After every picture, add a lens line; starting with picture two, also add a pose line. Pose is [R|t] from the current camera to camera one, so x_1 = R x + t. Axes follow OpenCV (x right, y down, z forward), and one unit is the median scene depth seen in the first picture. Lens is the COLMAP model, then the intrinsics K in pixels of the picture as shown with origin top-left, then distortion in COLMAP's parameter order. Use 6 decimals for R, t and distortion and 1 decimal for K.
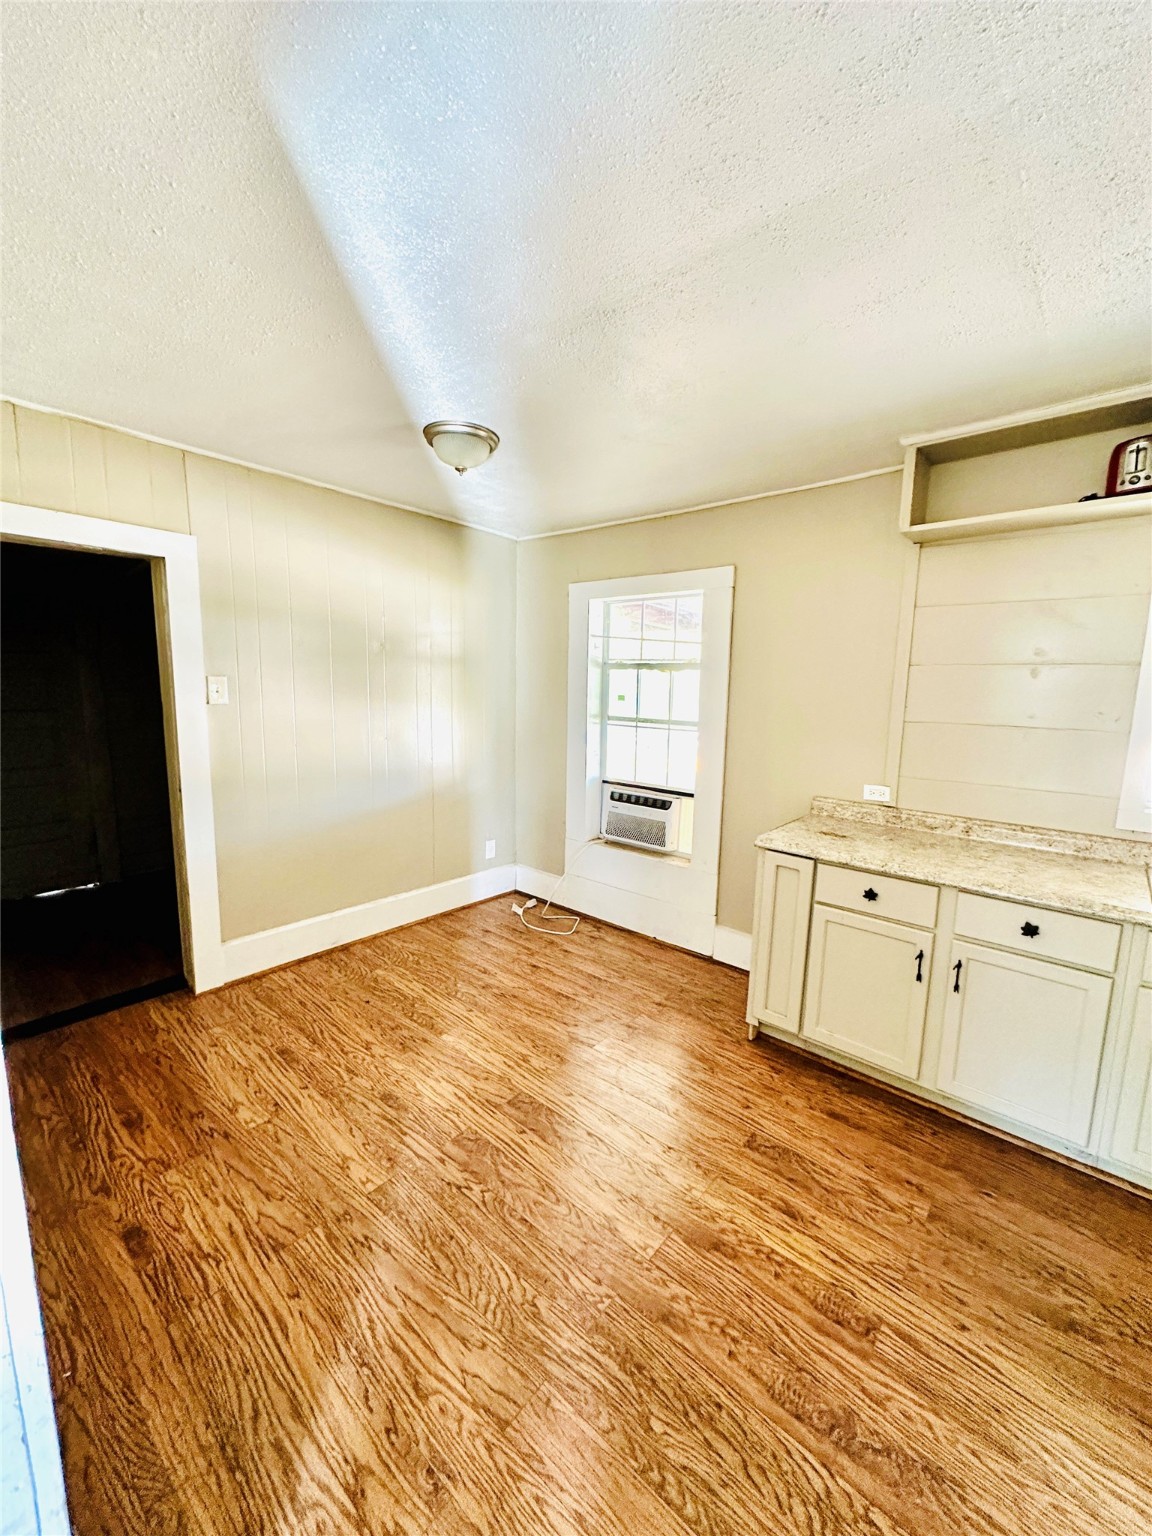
lens RADIAL K [[620.4, 0, 584.7], [0, 620.4, 767.1], [0, 0, 1]] dist [0.000229, -0.000072]
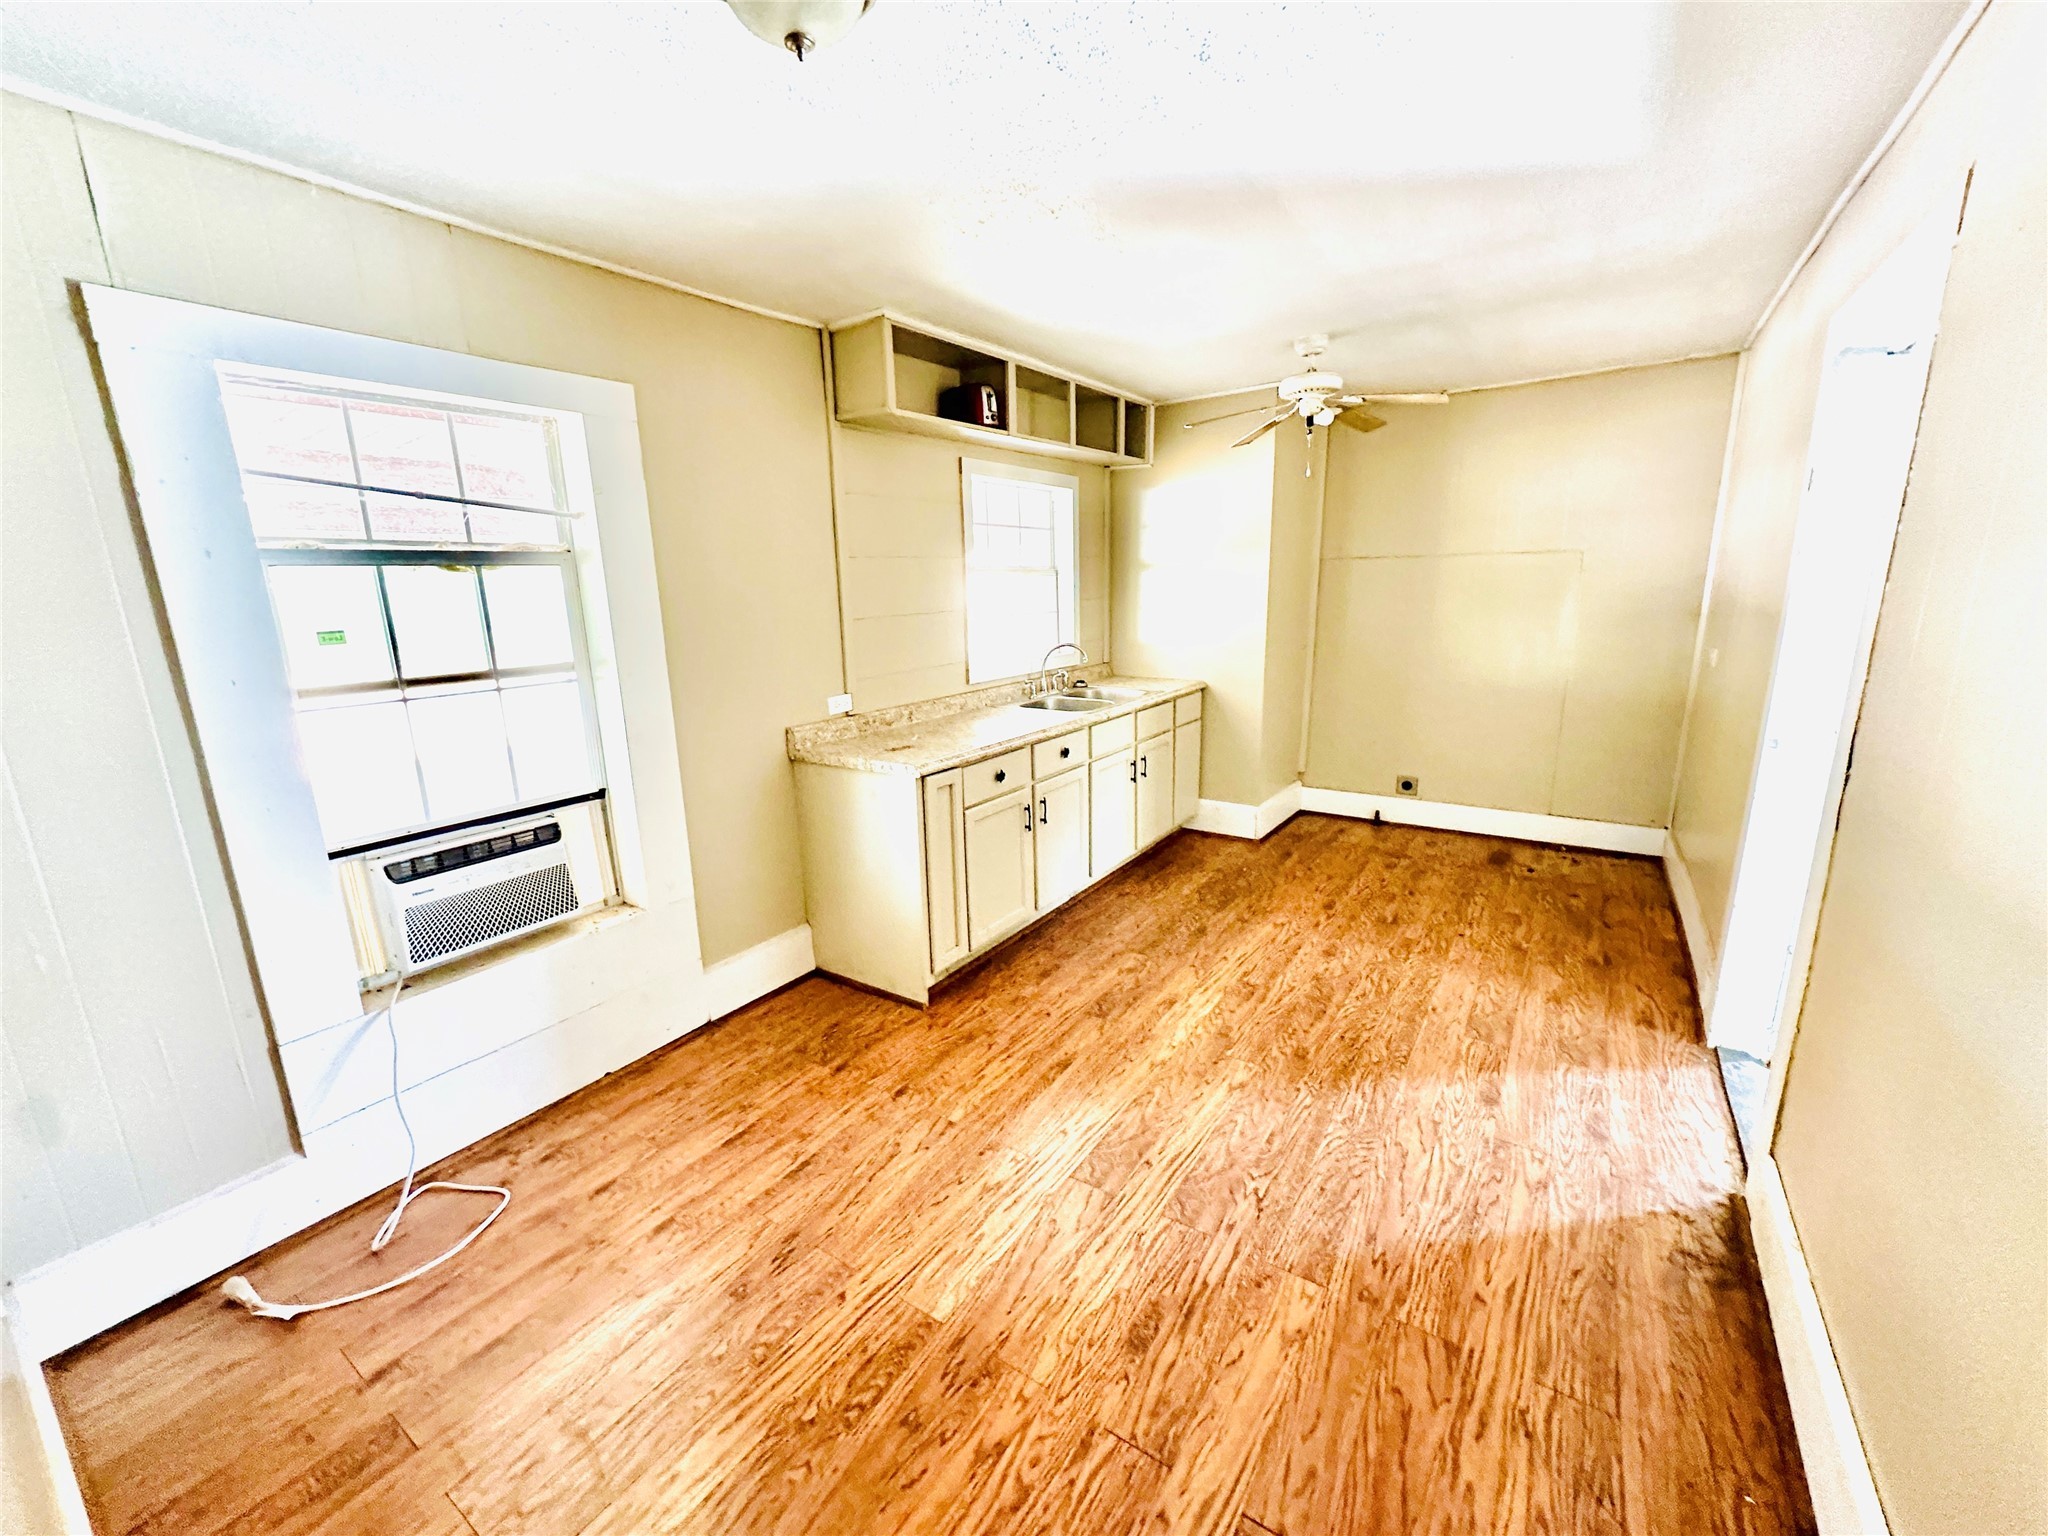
lens RADIAL K [[816.2, 0, 1021.1], [0, 816.2, 767.0], [0, 0, 1]] dist [-0.001027, -0.000222]
pose [[-0.108273, -0.234924, 0.965965, -0.963191], [0.167930, 0.953391, 0.250689, -0.166408], [-0.979835, 0.189358, -0.063776, 1.141859]]
